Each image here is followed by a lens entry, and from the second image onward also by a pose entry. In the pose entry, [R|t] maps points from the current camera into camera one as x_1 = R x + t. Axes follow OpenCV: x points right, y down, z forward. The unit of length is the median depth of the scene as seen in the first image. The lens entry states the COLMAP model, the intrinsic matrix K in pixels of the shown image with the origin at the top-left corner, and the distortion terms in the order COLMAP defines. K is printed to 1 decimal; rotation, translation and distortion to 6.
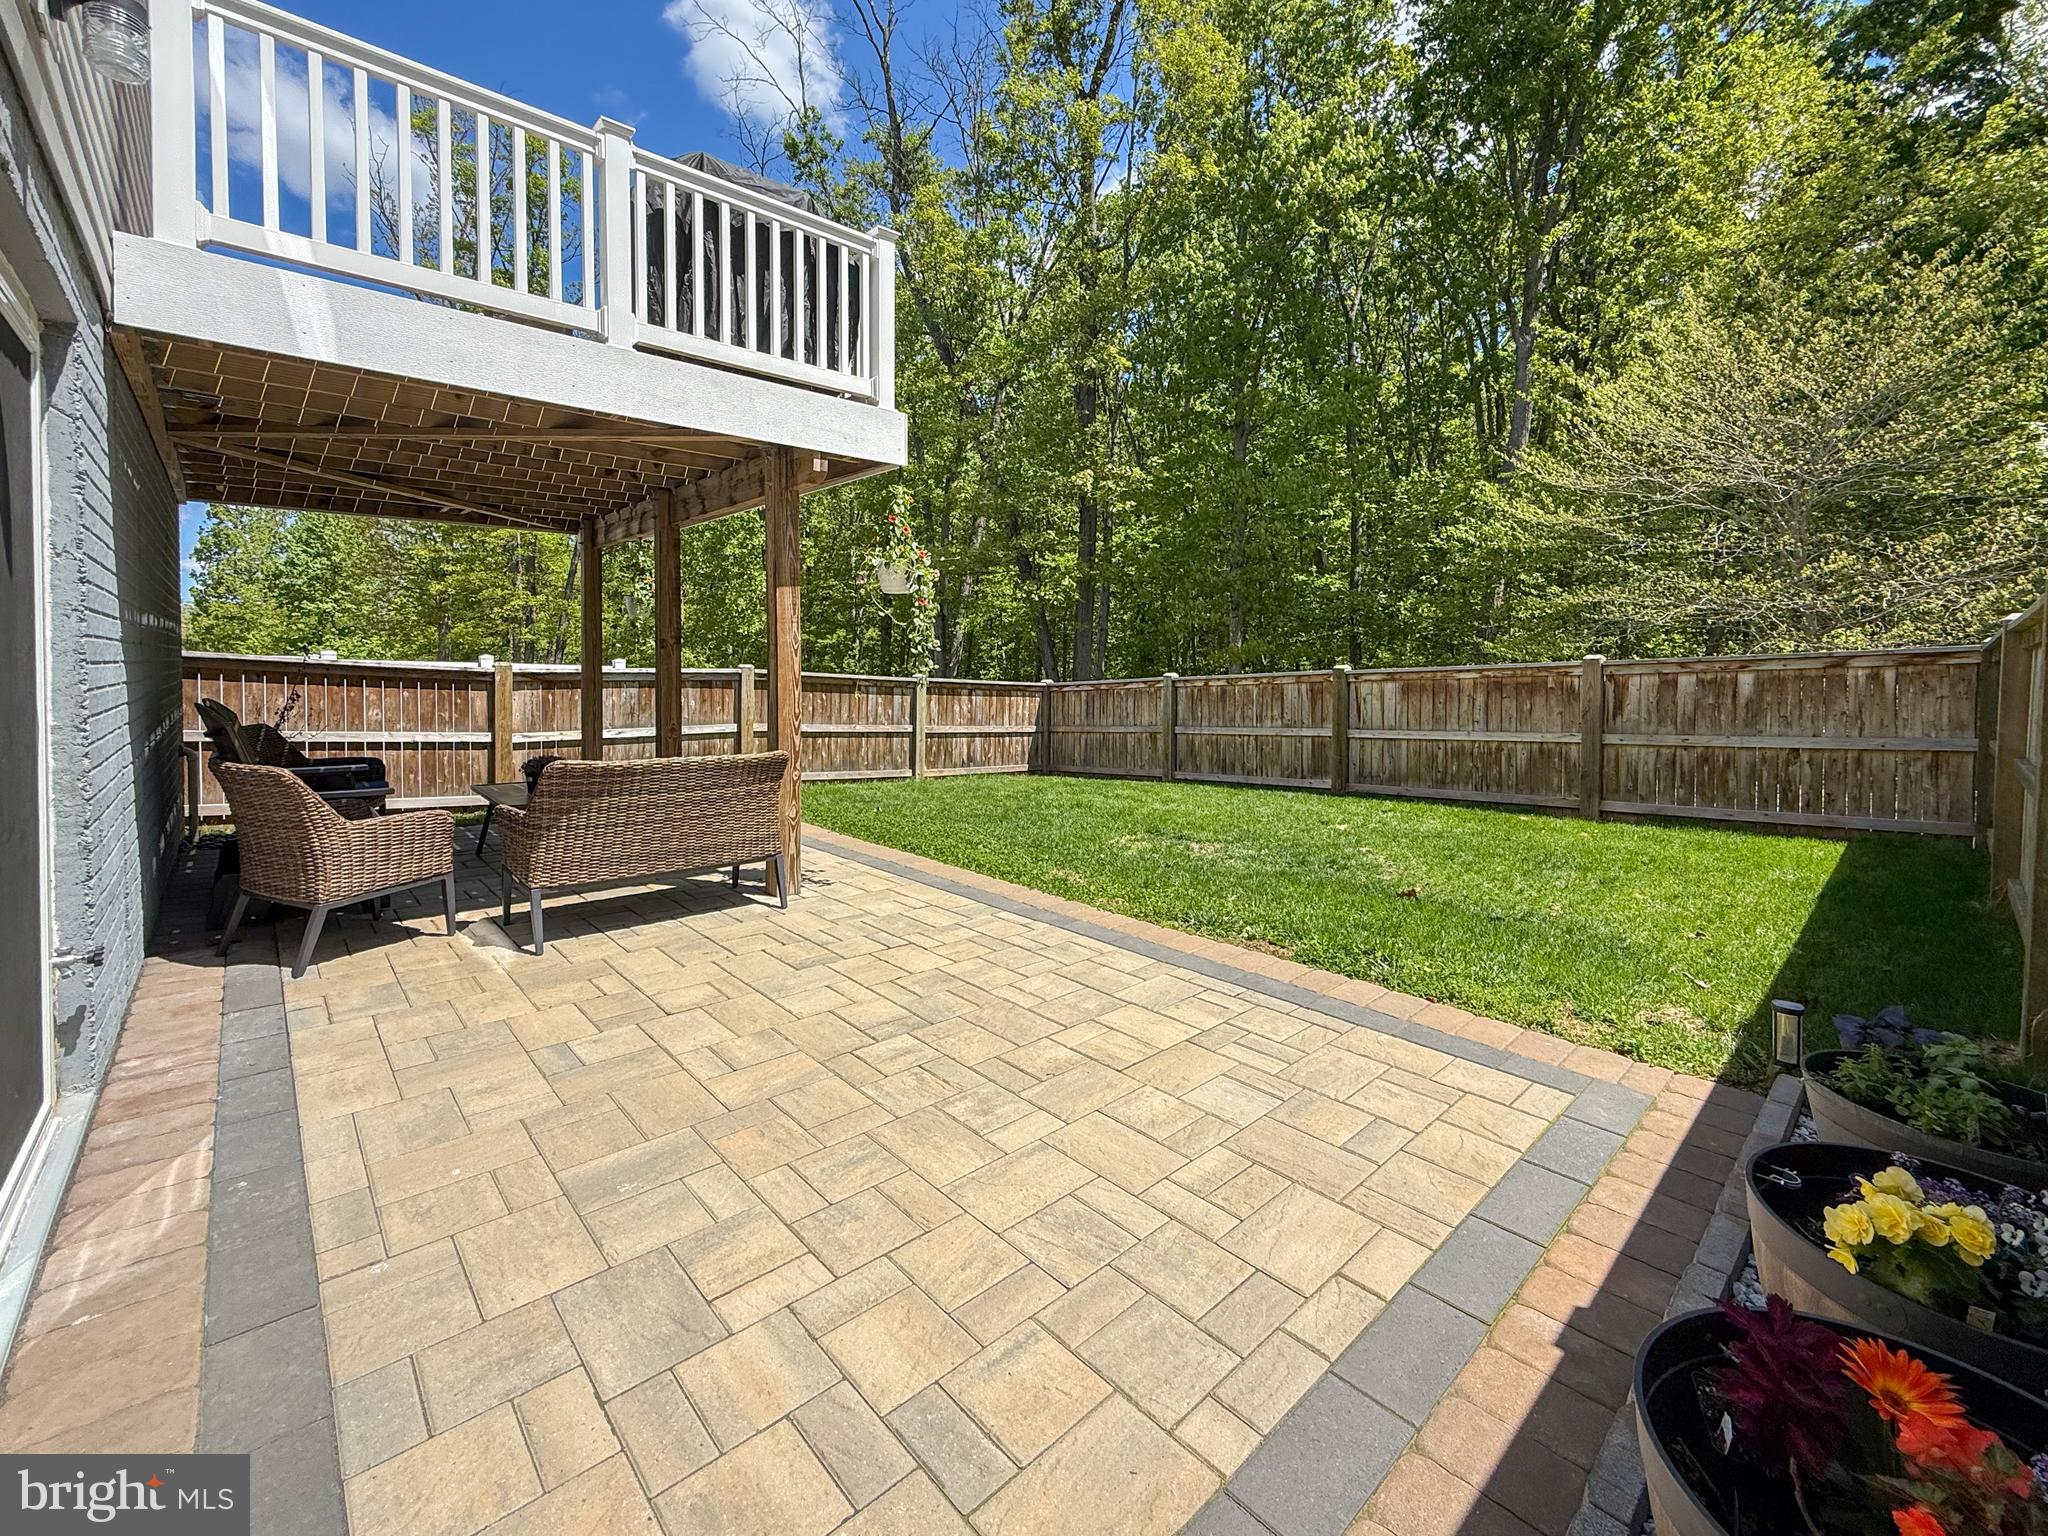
lens RADIAL K [[853.2, 0, 1023.3], [0, 853.2, 672.1], [0, 0, 1]] dist [0.000663, 0.000126]
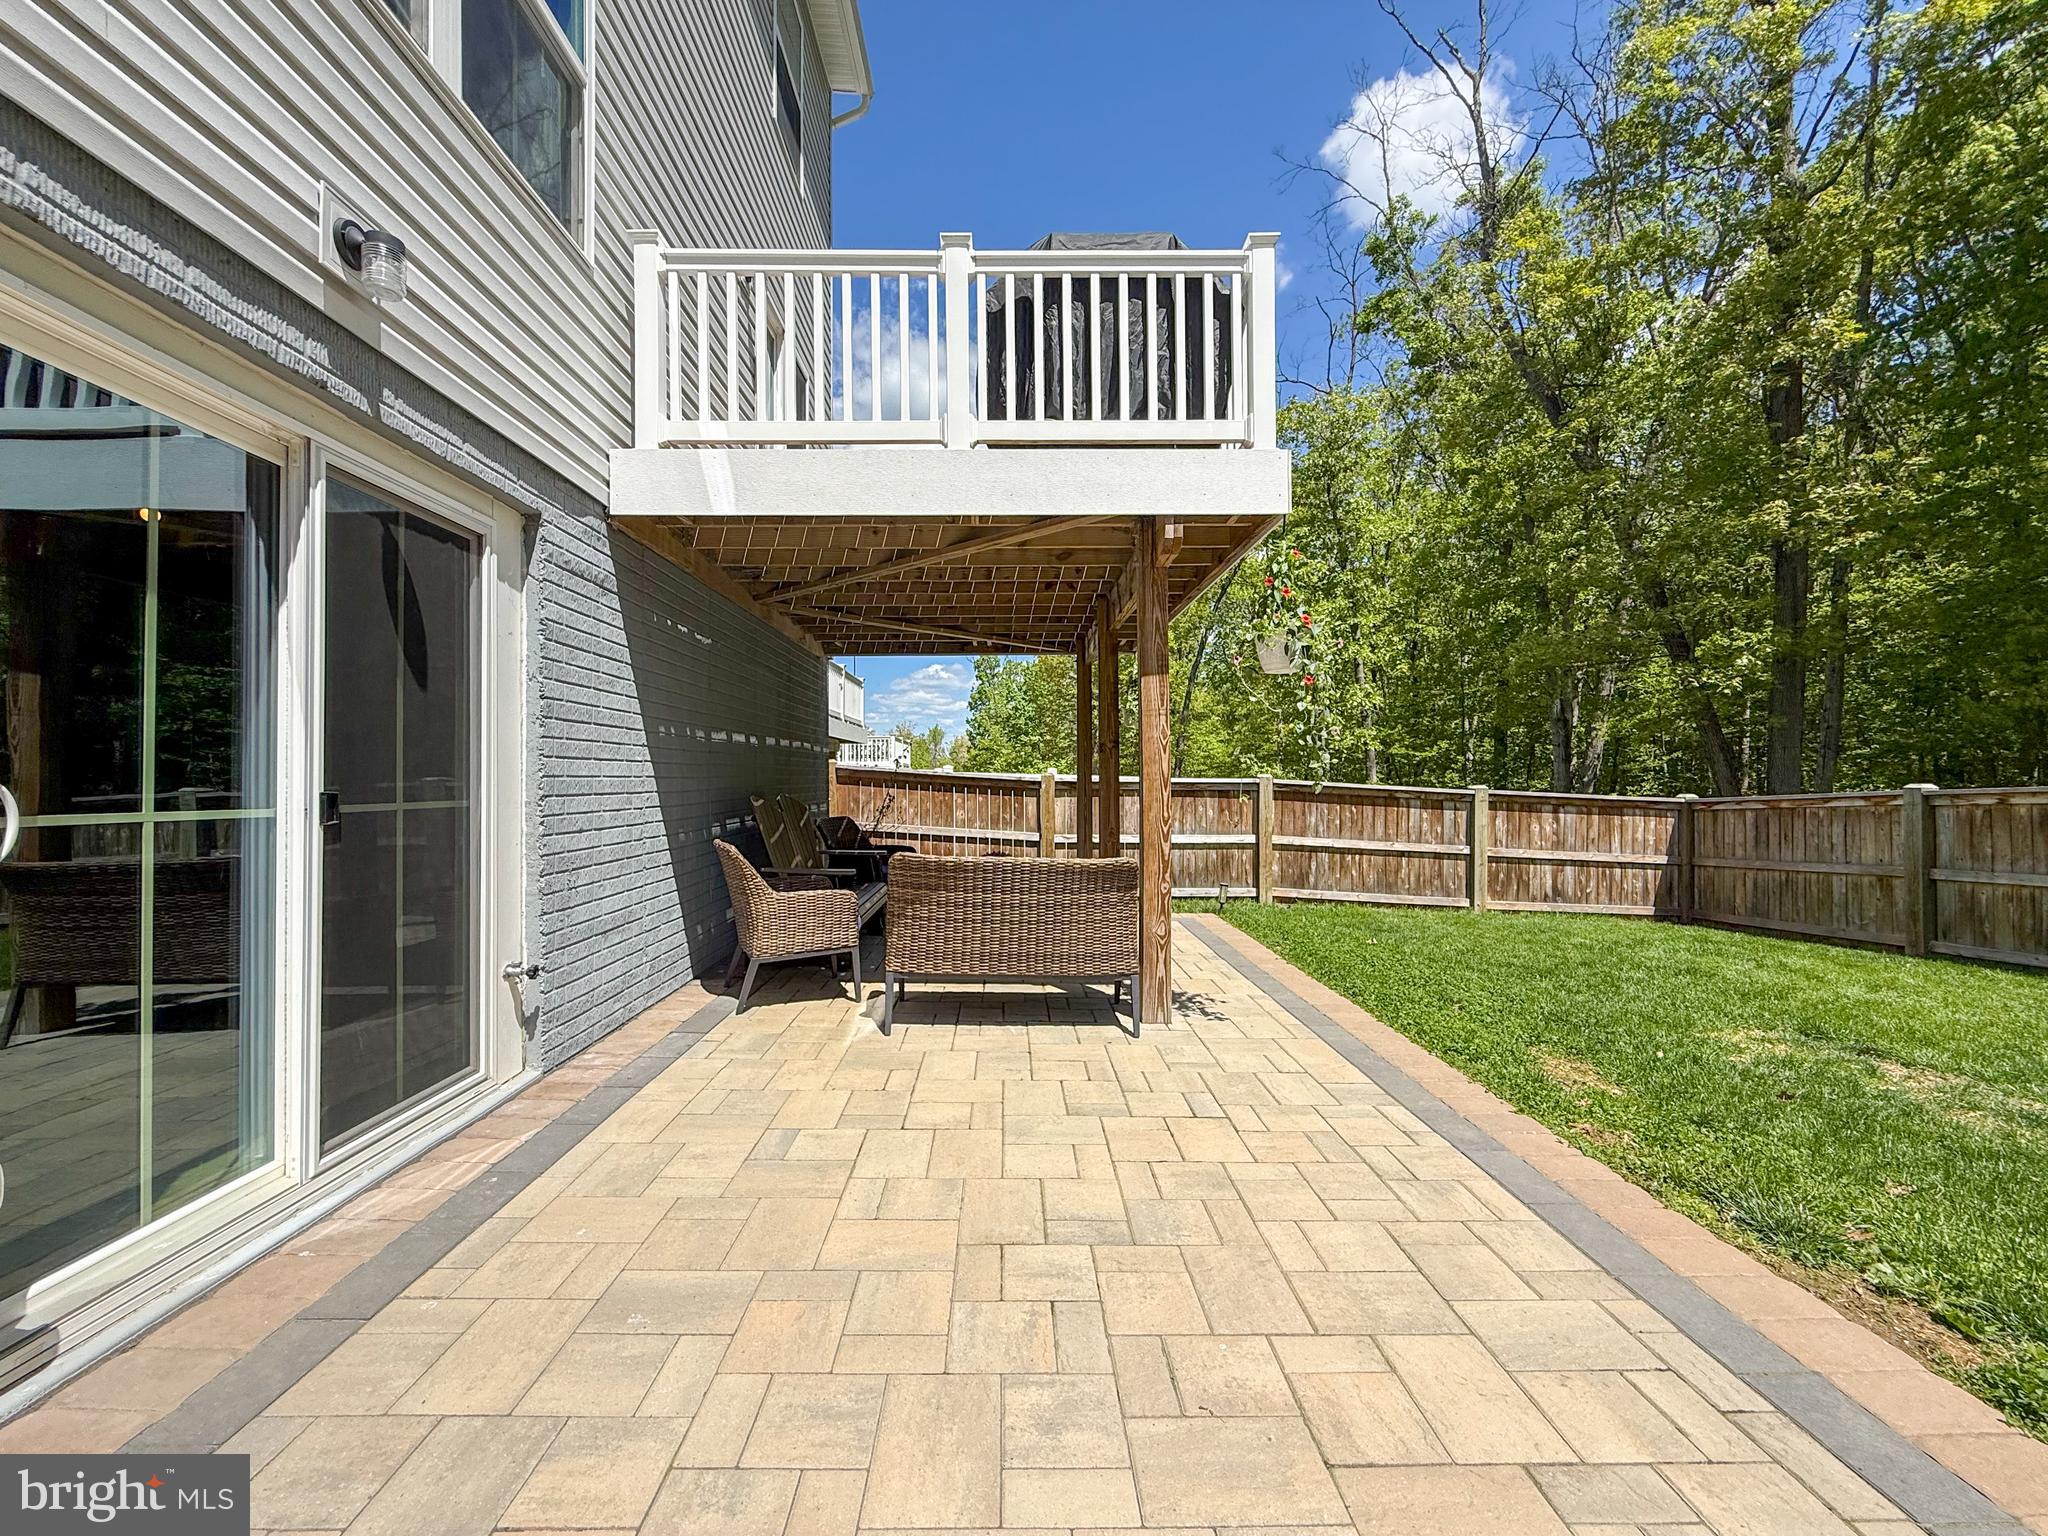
lens RADIAL K [[815.5, 0, 1024.0], [0, 815.5, 768.0], [0, 0, 1]] dist [0.000120, 0.000108]
pose [[0.751924, -0.013456, -0.659112, 0.110906], [-0.004241, 0.999672, -0.025247, 0.011650], [0.659236, 0.021779, 0.751621, 0.163281]]
